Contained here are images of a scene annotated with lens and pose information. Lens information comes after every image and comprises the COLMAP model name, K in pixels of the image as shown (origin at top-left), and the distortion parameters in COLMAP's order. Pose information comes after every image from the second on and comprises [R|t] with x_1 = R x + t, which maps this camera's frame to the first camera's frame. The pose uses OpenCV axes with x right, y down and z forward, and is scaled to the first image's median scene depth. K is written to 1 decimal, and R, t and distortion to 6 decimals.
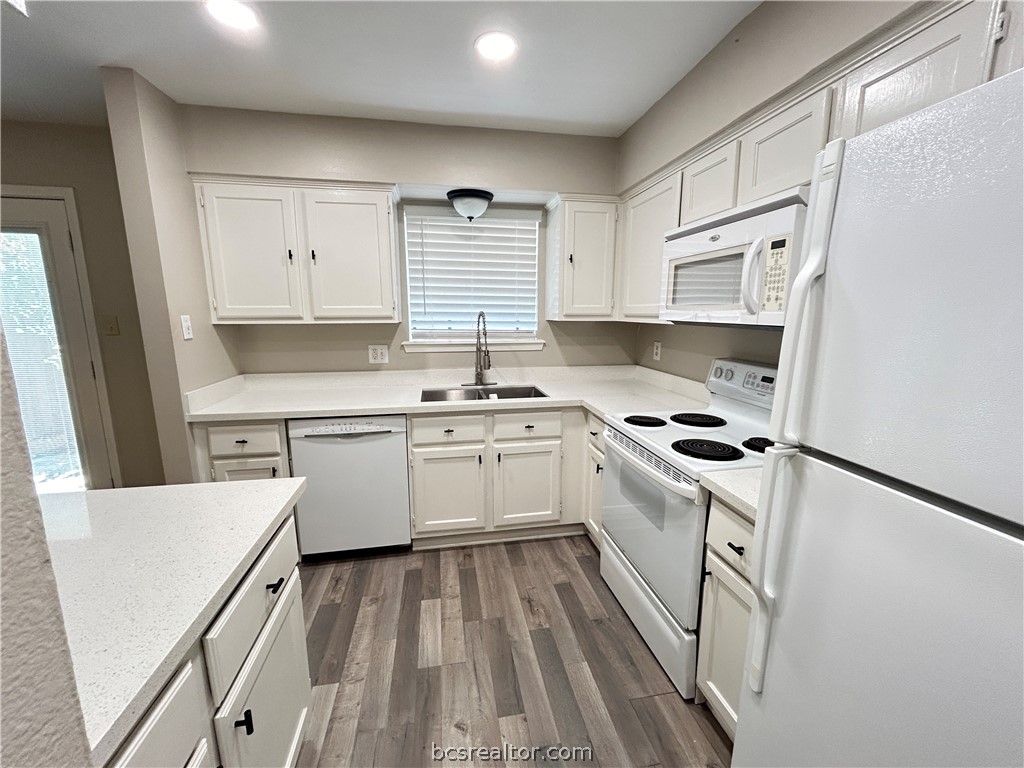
lens RADIAL K [[413.6, 0, 511.0], [0, 413.6, 383.7], [0, 0, 1]] dist [-0.003093, 0.001775]
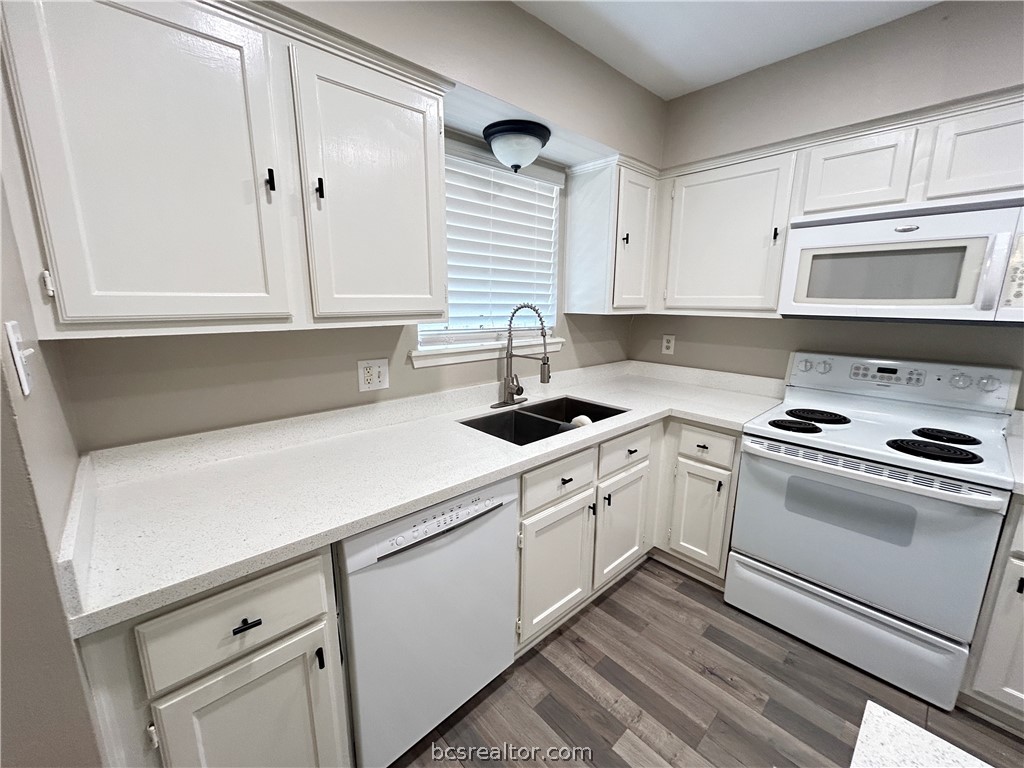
lens RADIAL K [[413.6, 0, 511.6], [0, 413.6, 383.1], [0, 0, 1]] dist [-0.003093, 0.001775]
pose [[0.845172, -0.102447, 0.524584, -0.591677], [0.086915, 0.994738, 0.054234, -0.094816], [-0.527380, -0.000243, 0.849629, 0.490423]]
